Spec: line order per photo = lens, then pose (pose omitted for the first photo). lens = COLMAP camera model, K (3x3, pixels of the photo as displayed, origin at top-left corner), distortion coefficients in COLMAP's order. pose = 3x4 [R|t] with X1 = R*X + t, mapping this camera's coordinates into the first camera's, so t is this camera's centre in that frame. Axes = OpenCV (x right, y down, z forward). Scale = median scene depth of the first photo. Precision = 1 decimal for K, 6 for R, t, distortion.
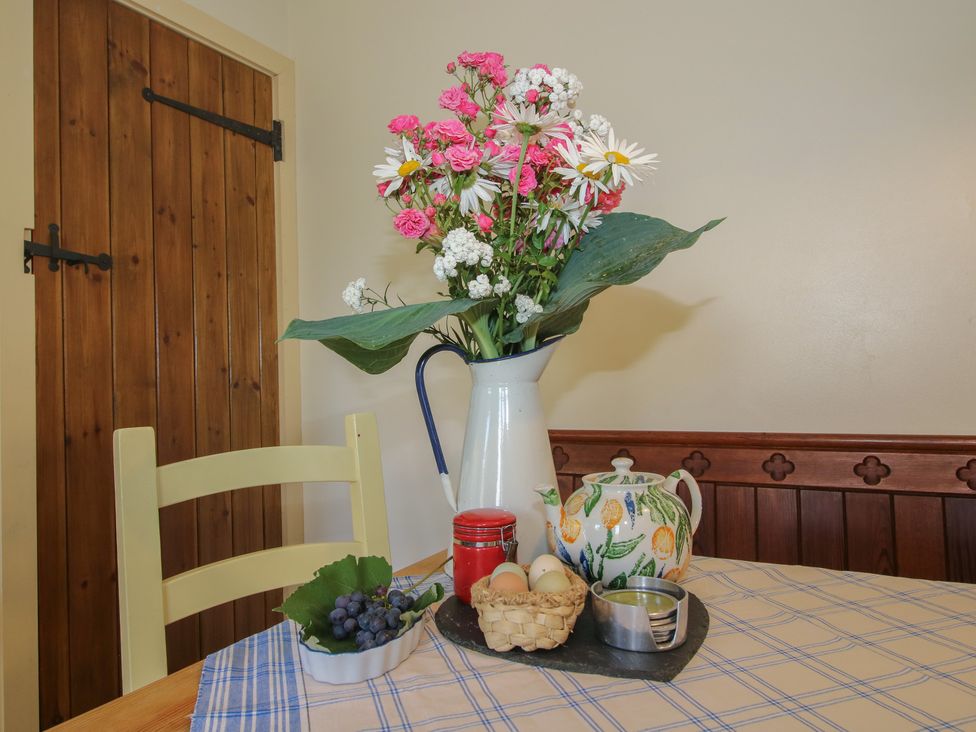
lens RADIAL K [[640.1, 0, 488.0], [0, 640.1, 366.0], [0, 0, 1]] dist [-0.010498, -0.001858]
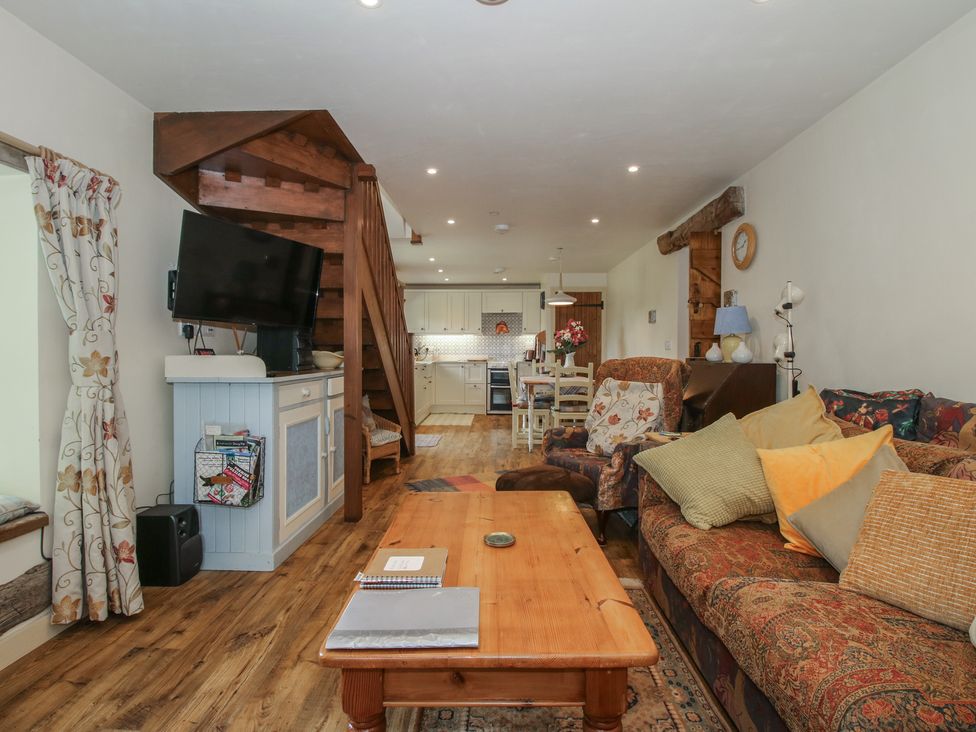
lens RADIAL K [[508.6, 0, 482.5], [0, 508.6, 358.3], [0, 0, 1]] dist [0.000036, -0.014444]
pose [[0.459738, 0.044958, -0.886916, 5.009139], [-0.004396, 0.998821, 0.048352, -0.249125], [0.888044, -0.018330, 0.459393, -2.947240]]
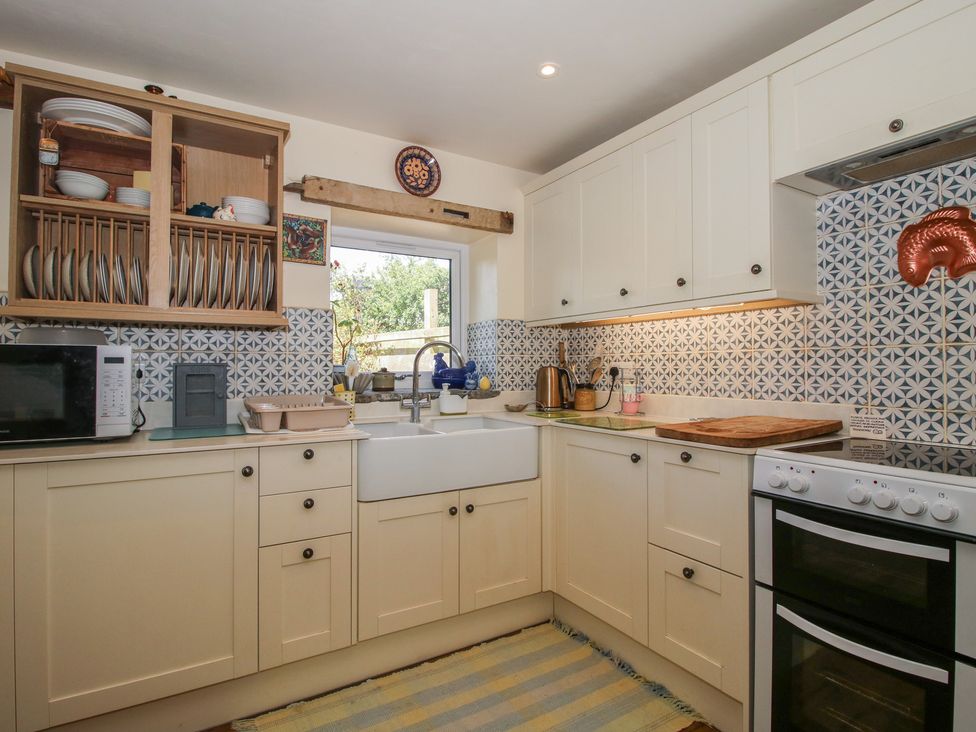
lens RADIAL K [[508.6, 0, 482.5], [0, 508.6, 358.3], [0, 0, 1]] dist [0.000036, -0.014444]
pose [[-0.504955, 0.015648, -0.863004, -0.575777], [0.029909, 0.999552, 0.000624, -0.069422], [0.862627, -0.025496, -0.505197, 0.879730]]
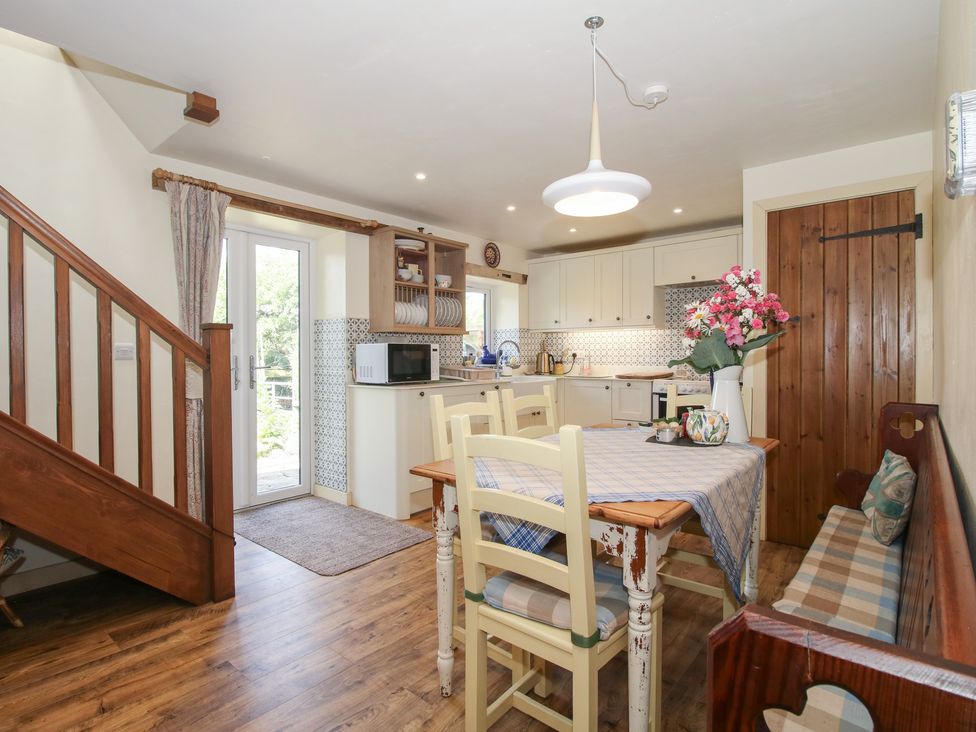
lens RADIAL K [[508.6, 0, 482.5], [0, 508.6, 358.3], [0, 0, 1]] dist [0.000036, -0.014444]
pose [[-0.195529, 0.039227, -0.979913, 2.205017], [0.023025, 0.999108, 0.035401, -0.155813], [0.980428, -0.015641, -0.196258, 0.273881]]
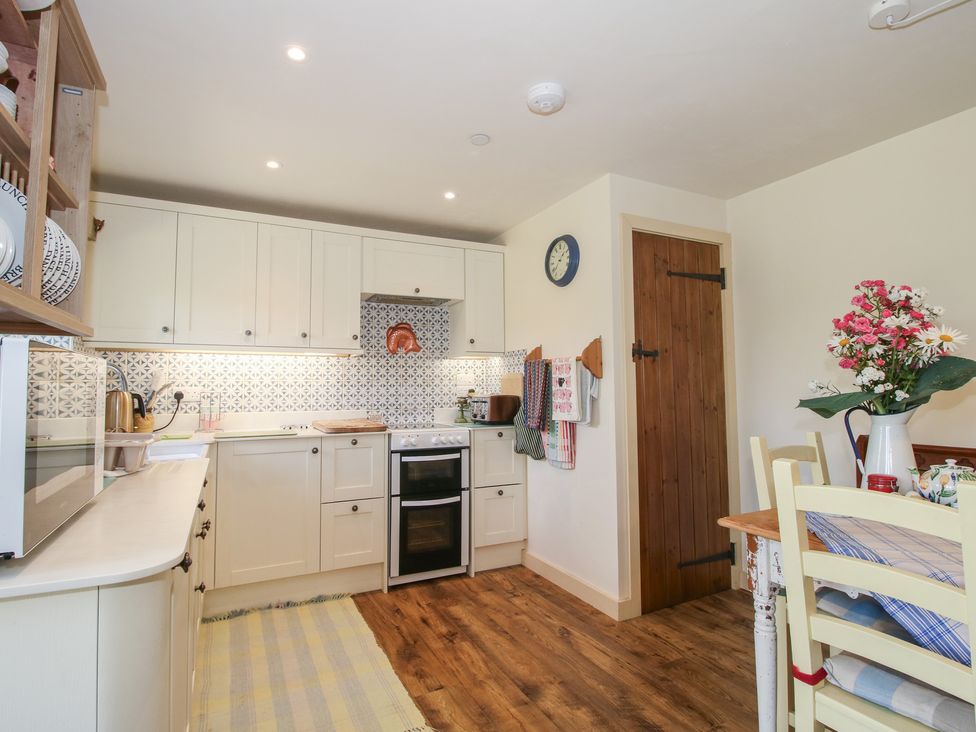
lens RADIAL K [[508.6, 0, 482.5], [0, 508.6, 358.3], [0, 0, 1]] dist [0.000036, -0.014444]
pose [[0.823342, -0.009056, -0.567473, -0.123292], [-0.011392, 0.999407, -0.032479, -0.114524], [0.567431, 0.033206, 0.822751, -1.166286]]
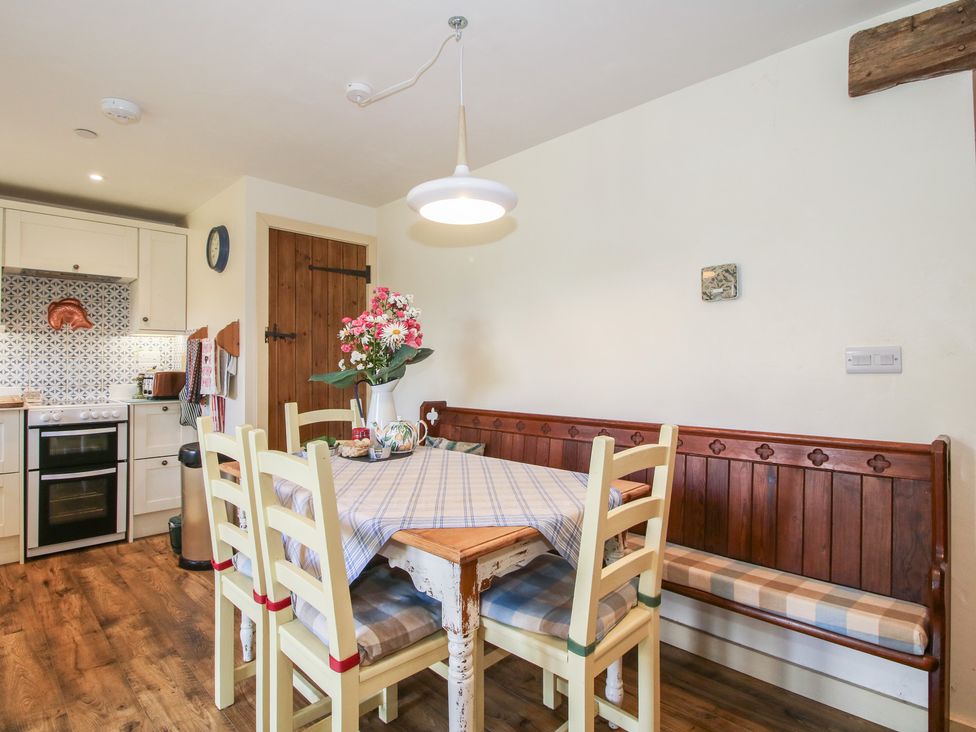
lens RADIAL K [[508.6, 0, 482.5], [0, 508.6, 358.3], [0, 0, 1]] dist [0.000036, -0.014444]
pose [[0.962870, 0.024066, -0.268890, 1.021023], [-0.023249, 0.999710, 0.006223, -0.145577], [0.268962, 0.000260, 0.963151, -1.151282]]
